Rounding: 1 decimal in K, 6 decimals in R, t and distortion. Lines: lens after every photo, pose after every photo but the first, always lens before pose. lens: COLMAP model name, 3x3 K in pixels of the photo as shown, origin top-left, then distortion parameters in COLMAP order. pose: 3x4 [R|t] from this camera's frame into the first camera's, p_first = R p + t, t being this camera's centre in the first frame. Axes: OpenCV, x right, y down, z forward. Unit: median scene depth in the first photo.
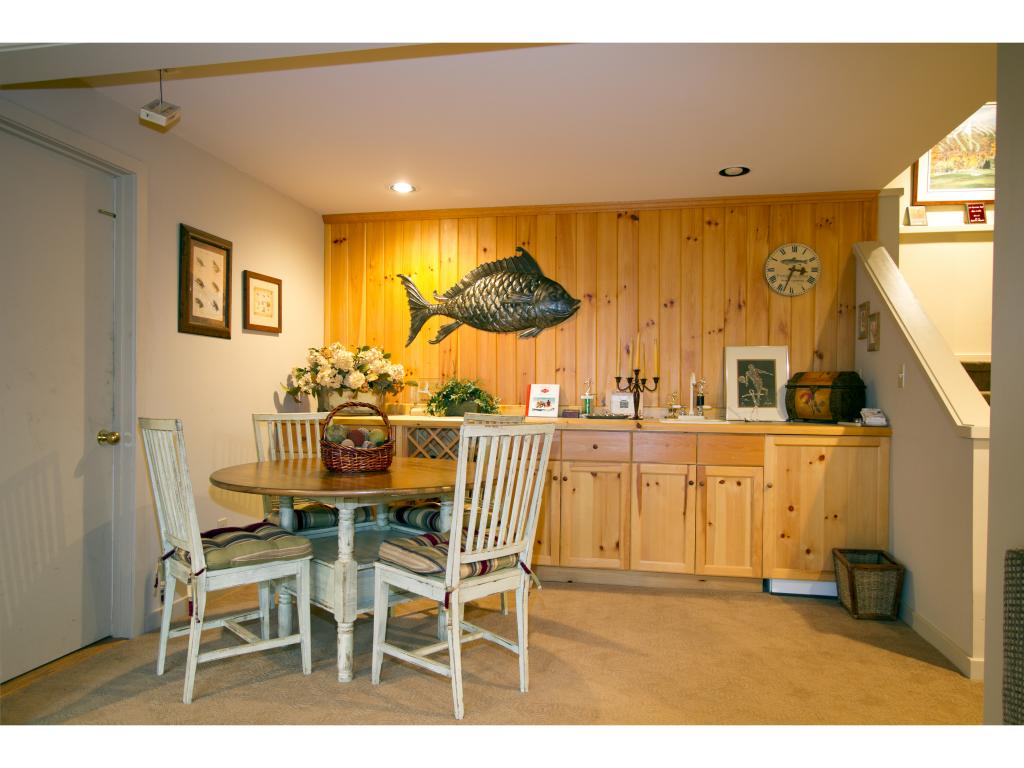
lens RADIAL K [[696.1, 0, 512.0], [0, 696.1, 384.0], [0, 0, 1]] dist [-0.005493, -0.000009]
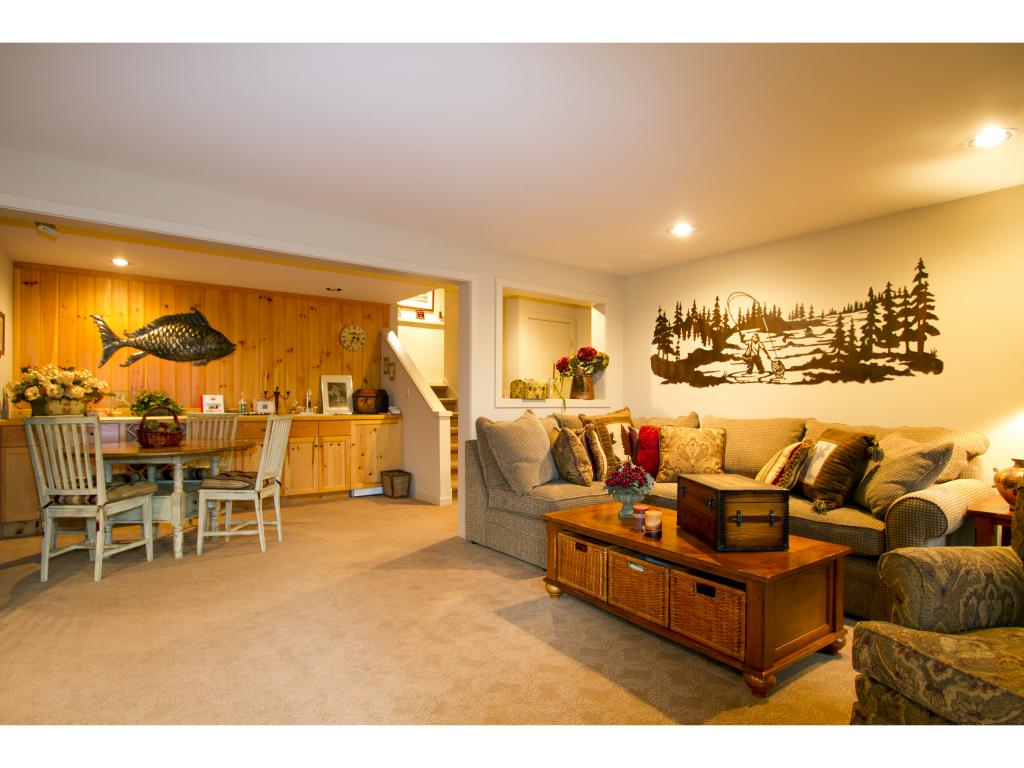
lens RADIAL K [[551.7, 0, 512.0], [0, 551.7, 384.0], [0, 0, 1]] dist [-0.000405, -0.000151]
pose [[0.669743, 0.016658, 0.742406, -0.449477], [-0.001899, 0.999784, -0.020720, -0.000380], [-0.742591, 0.012467, 0.669629, -0.379633]]
